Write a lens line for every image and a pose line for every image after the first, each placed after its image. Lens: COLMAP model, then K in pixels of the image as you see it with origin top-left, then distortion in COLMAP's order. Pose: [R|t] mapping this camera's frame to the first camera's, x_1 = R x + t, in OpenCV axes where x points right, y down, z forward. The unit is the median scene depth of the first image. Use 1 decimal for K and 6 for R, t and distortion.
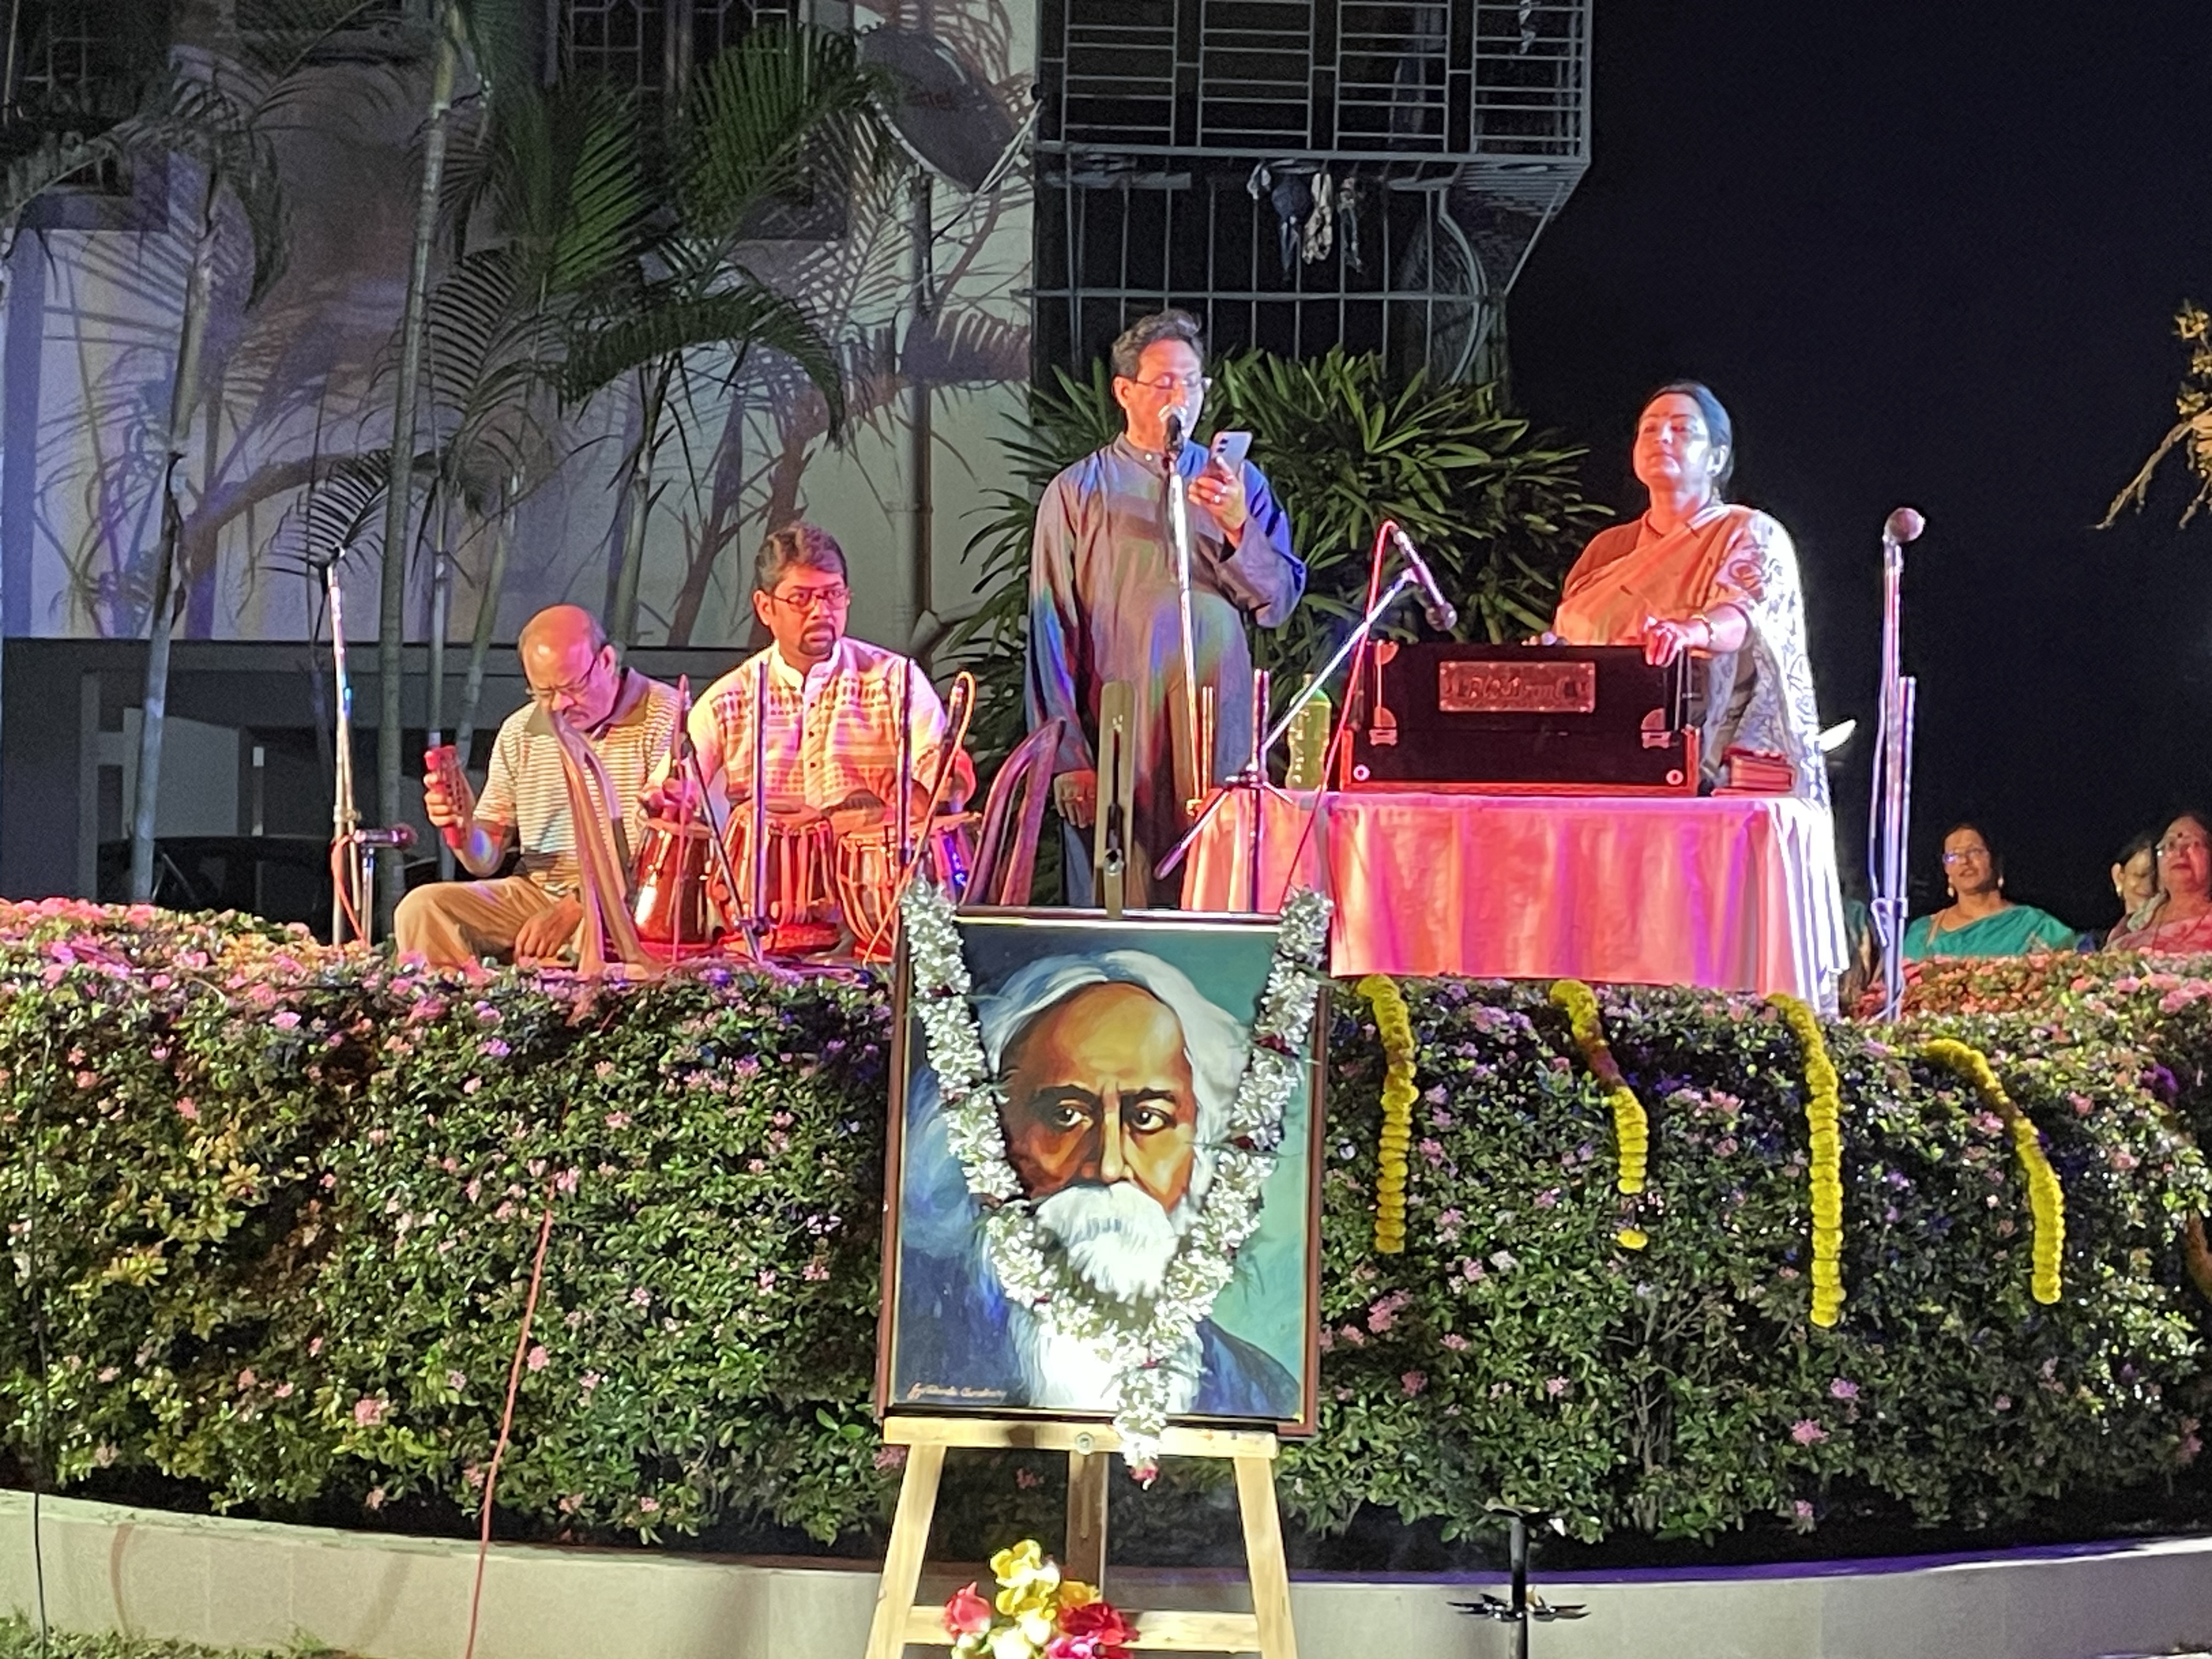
lens RADIAL K [[4145.8, 0, 1122.5], [0, 4145.8, 787.1], [0, 0, 1]] dist [0.118661, 0.000000]
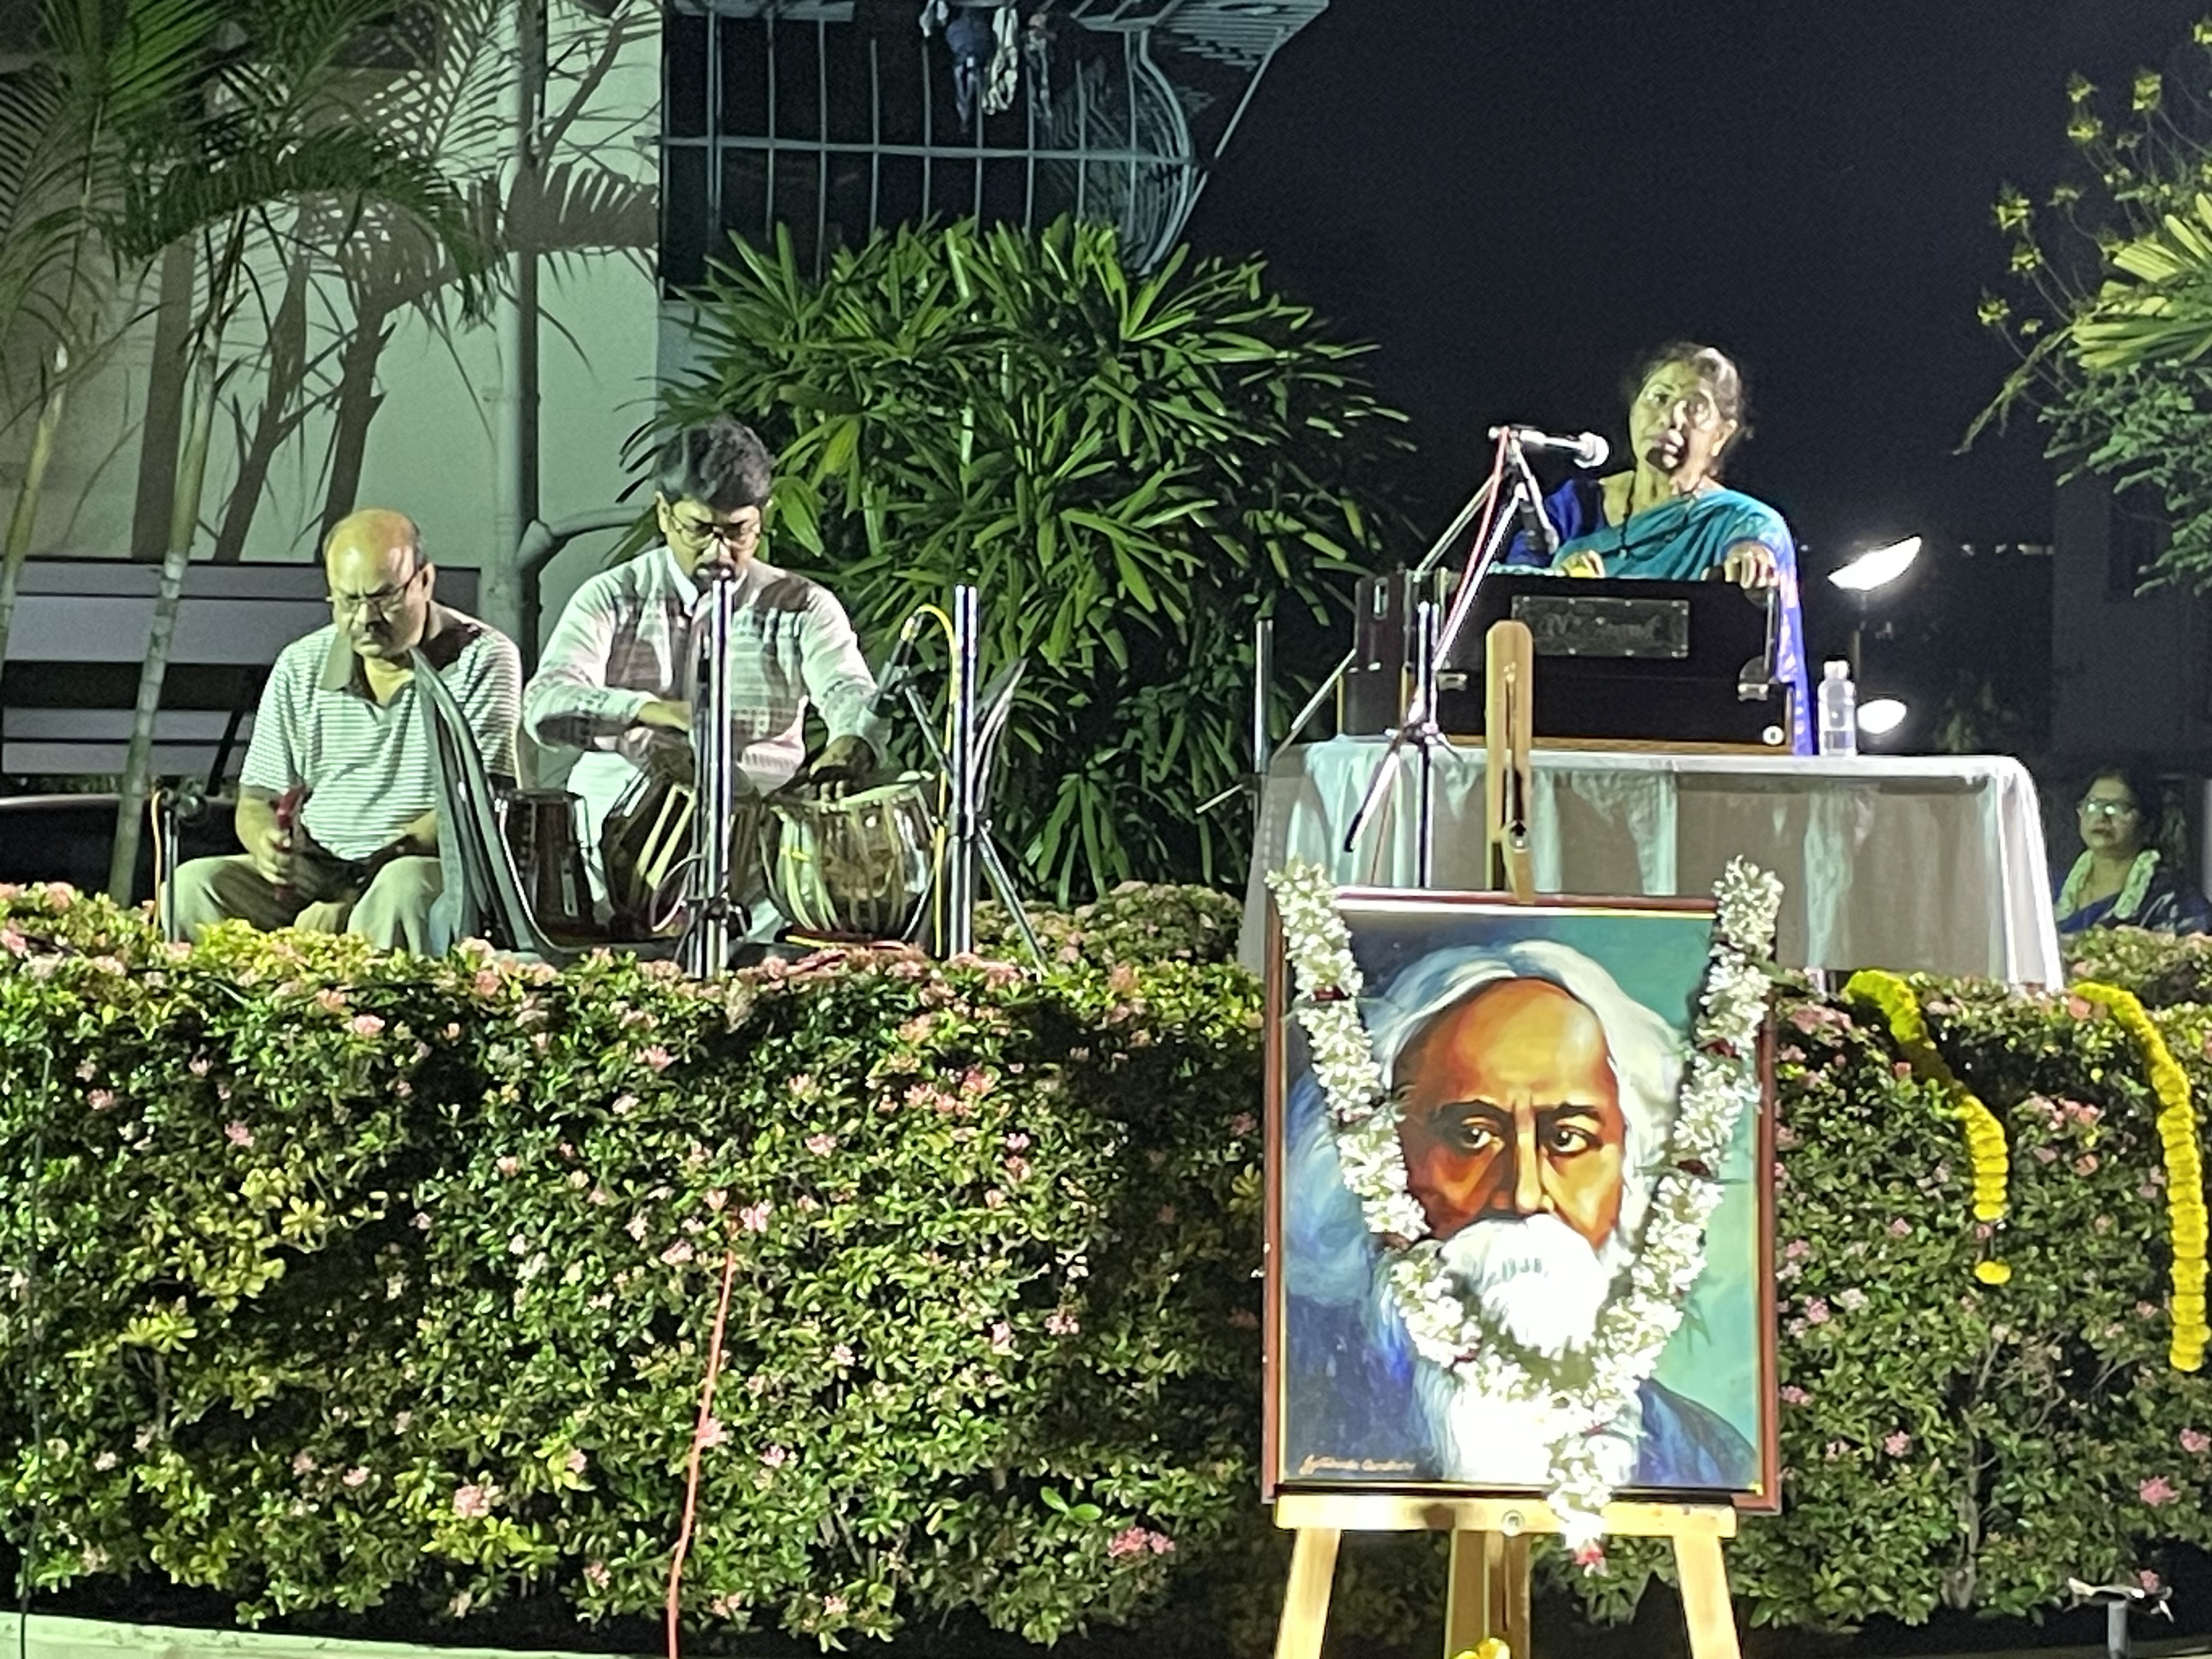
lens RADIAL K [[4926.9, 0, 1114.9], [0, 4926.9, 778.8], [0, 0, 1]] dist [0.120857, 0.000000]
pose [[0.986735, 0.002615, 0.162318, -0.222240], [-0.004269, 0.999942, 0.009838, -0.002998], [-0.162283, -0.010400, 0.986690, 0.017422]]
